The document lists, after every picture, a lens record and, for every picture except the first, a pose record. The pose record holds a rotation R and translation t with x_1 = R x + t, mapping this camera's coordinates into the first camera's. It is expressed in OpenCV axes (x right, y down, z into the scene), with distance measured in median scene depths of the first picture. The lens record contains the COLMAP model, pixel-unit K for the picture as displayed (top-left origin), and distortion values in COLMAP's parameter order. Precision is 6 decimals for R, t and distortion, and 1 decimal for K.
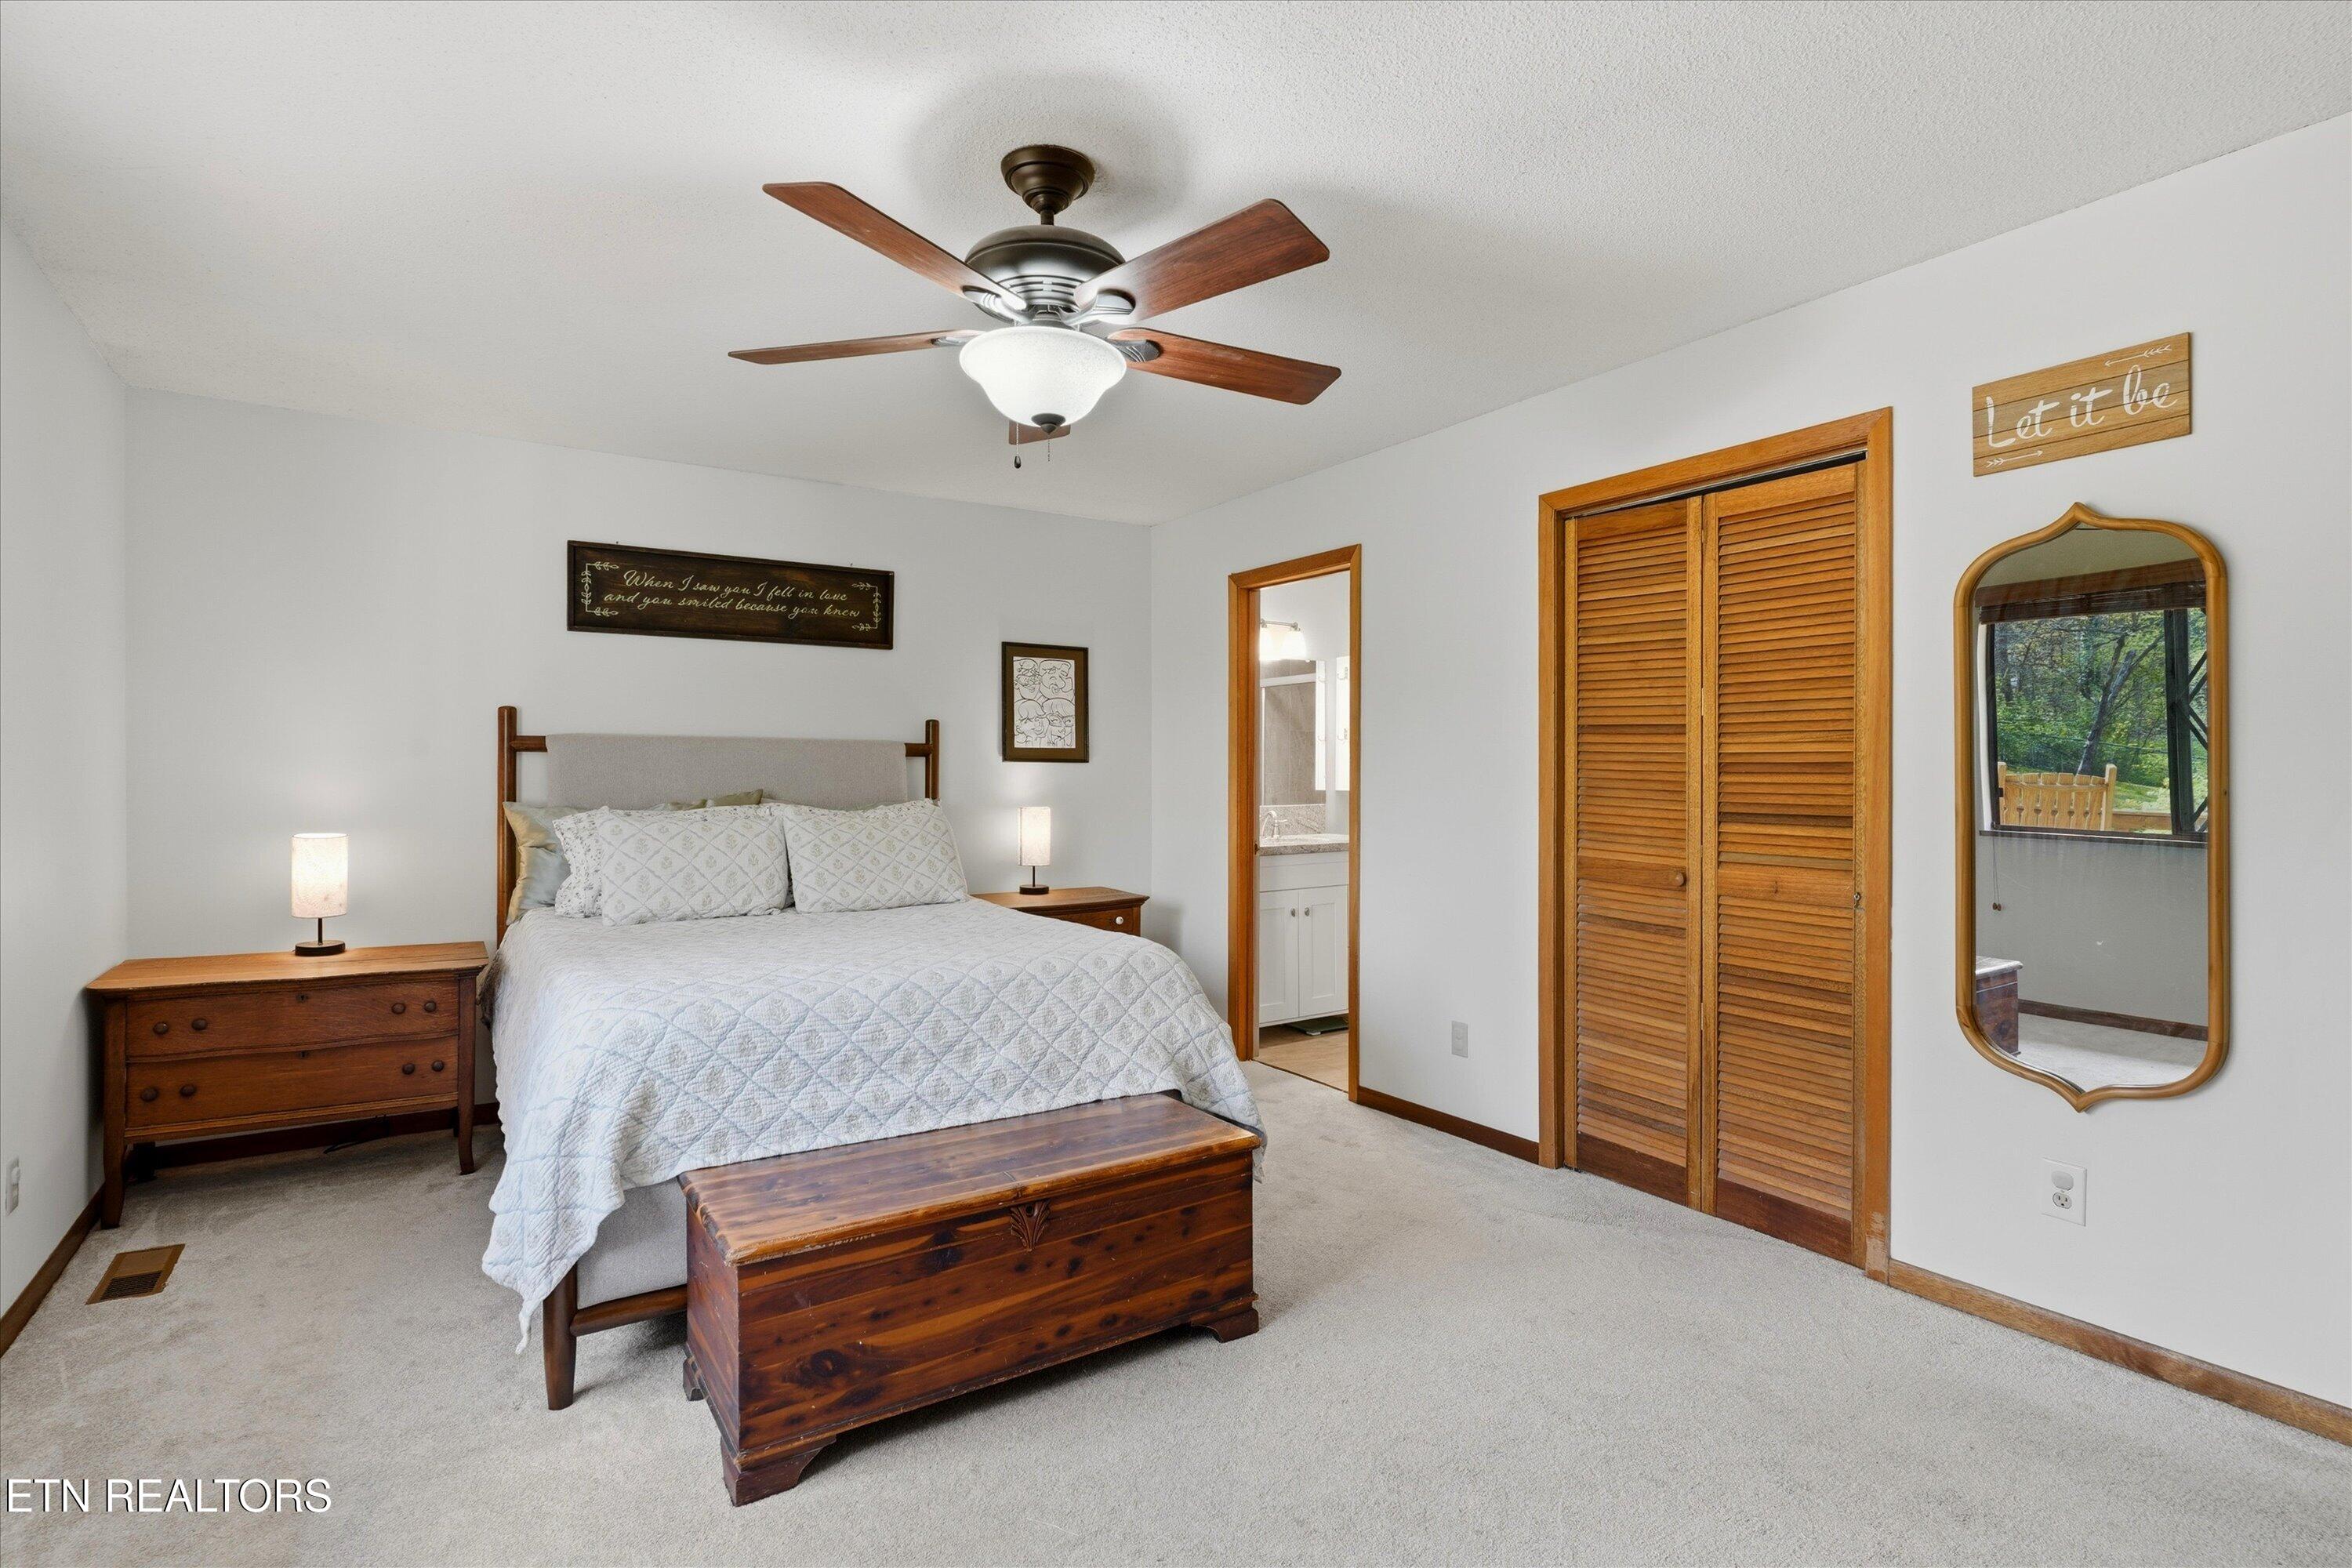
lens RADIAL K [[1142.0, 0, 1170.7], [0, 1142.0, 783.1], [0, 0, 1]] dist [-0.001988, 0.001166]
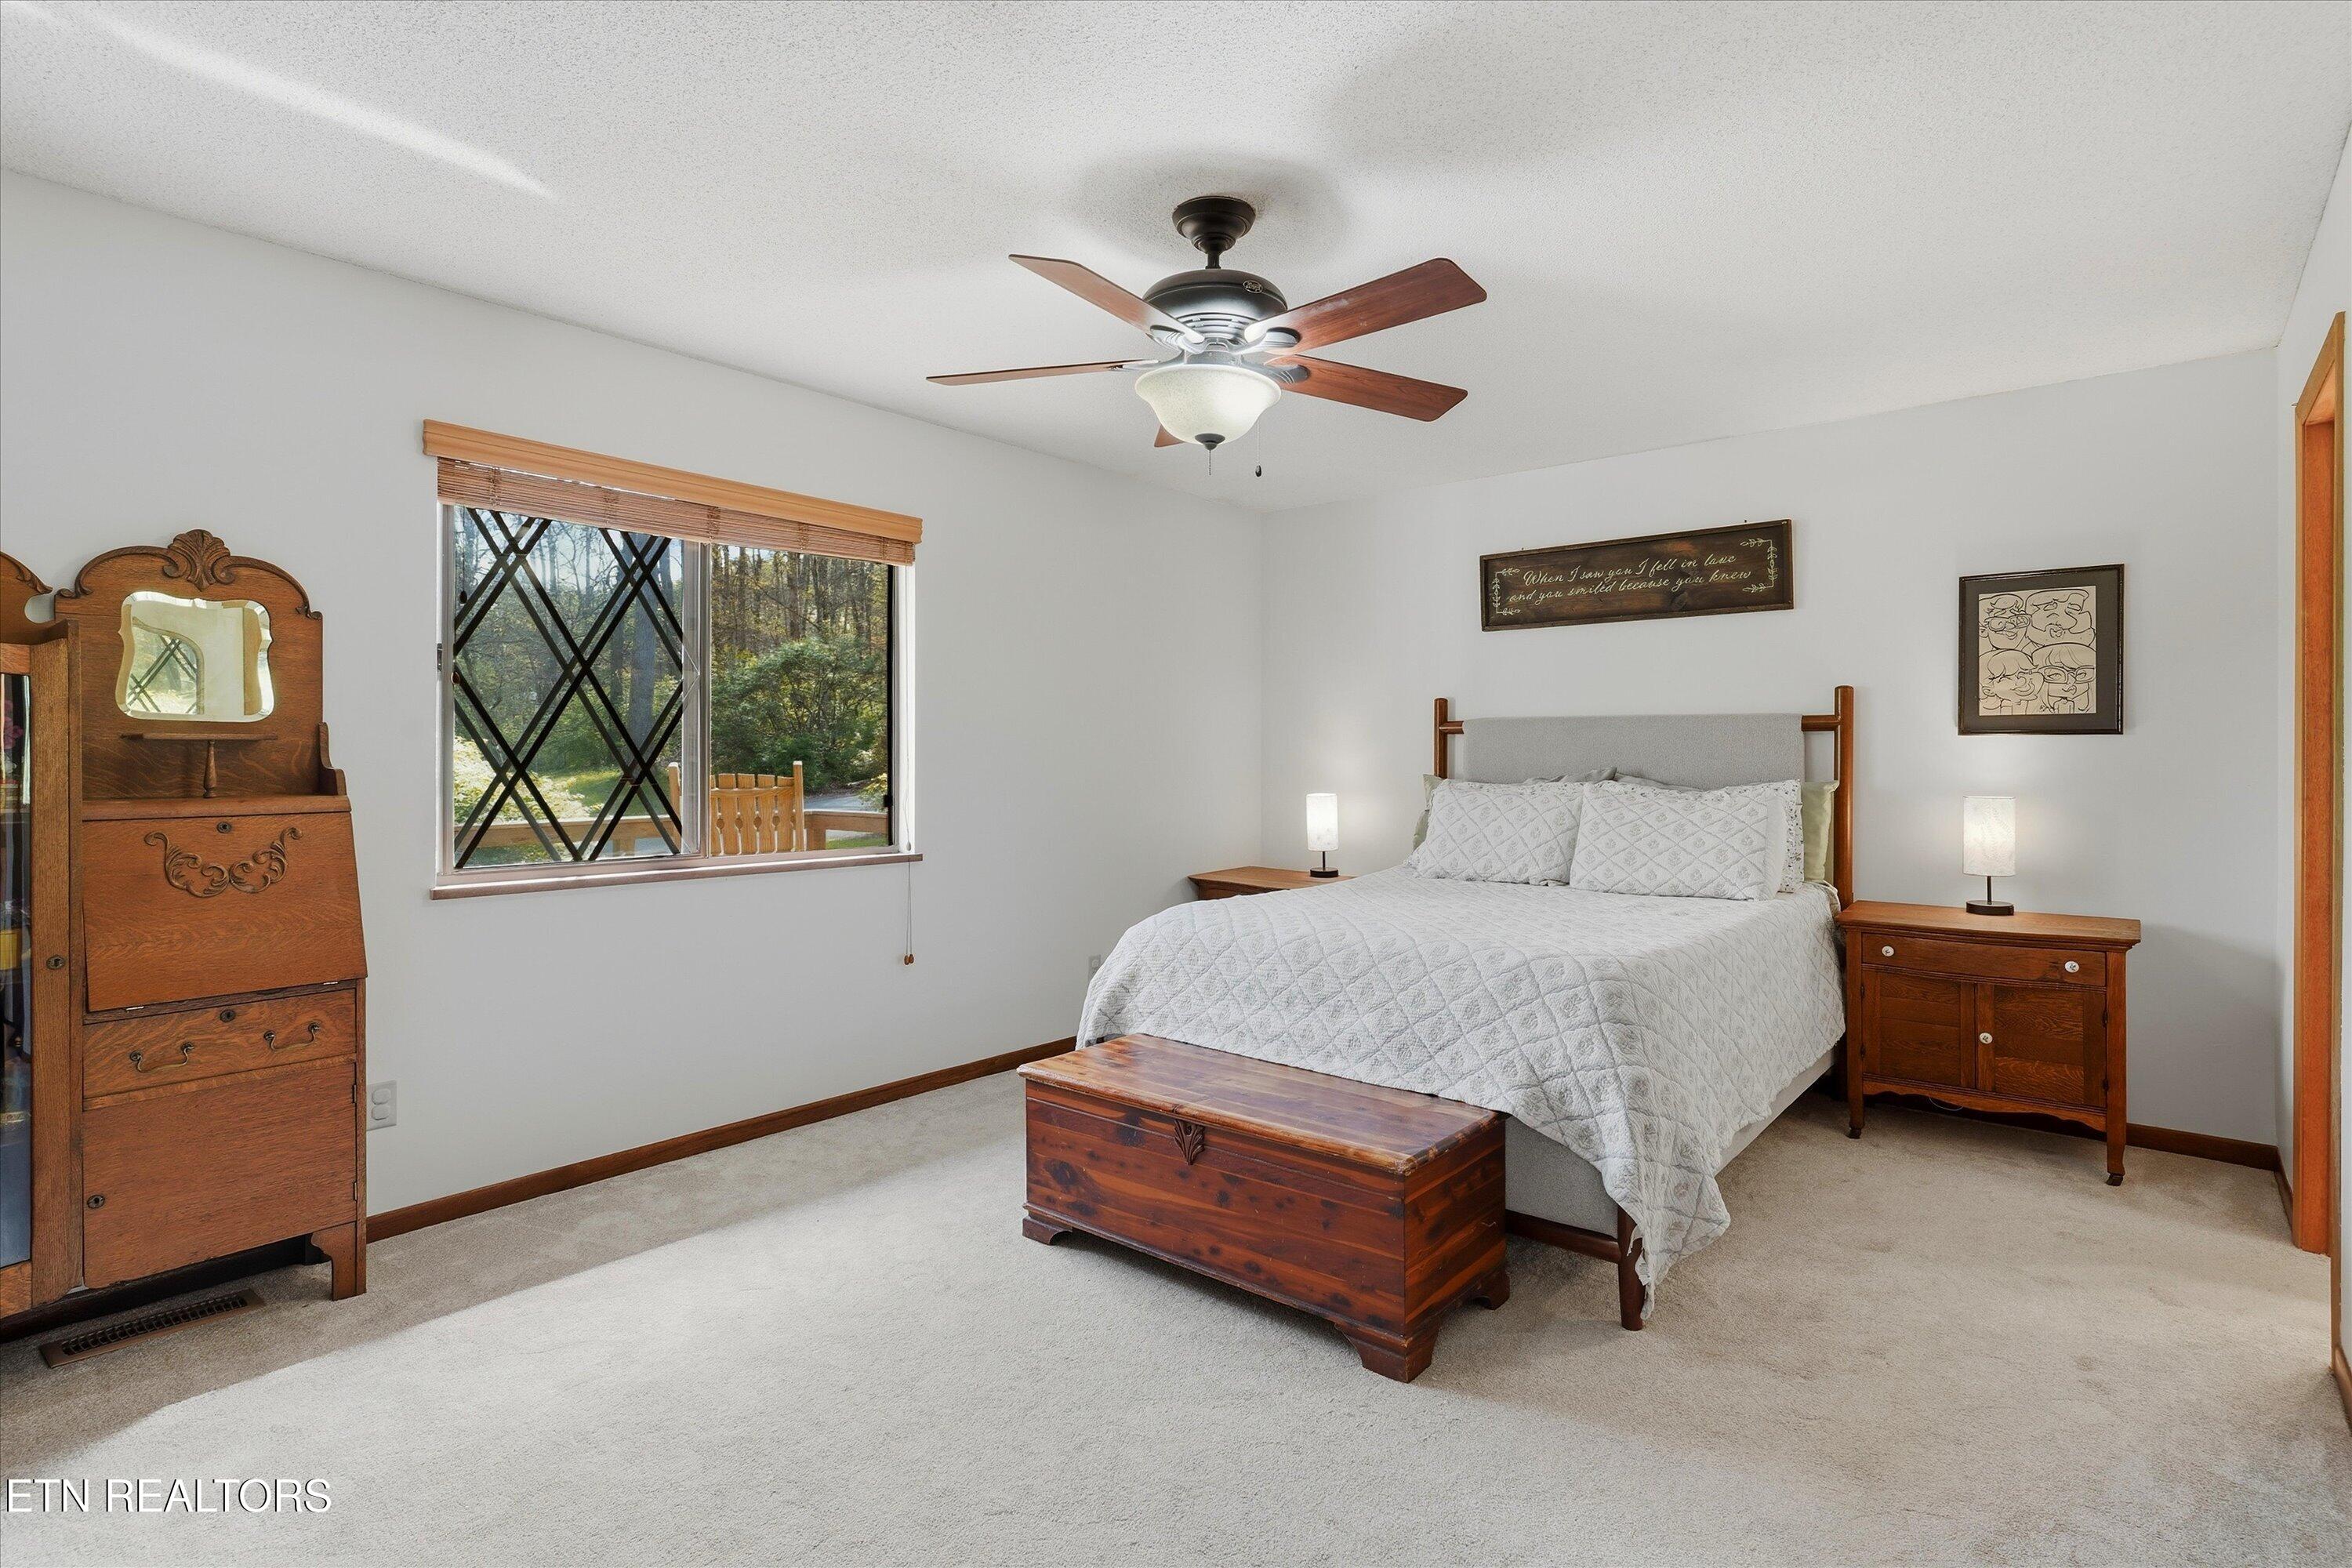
lens RADIAL K [[1142.0, 0, 1173.7], [0, 1142.0, 761.8], [0, 0, 1]] dist [-0.001988, 0.001166]
pose [[0.302598, 0.007070, -0.953092, 0.537922], [-0.005898, 0.999967, 0.005546, -0.002759], [0.953100, 0.003944, 0.302630, 0.349726]]
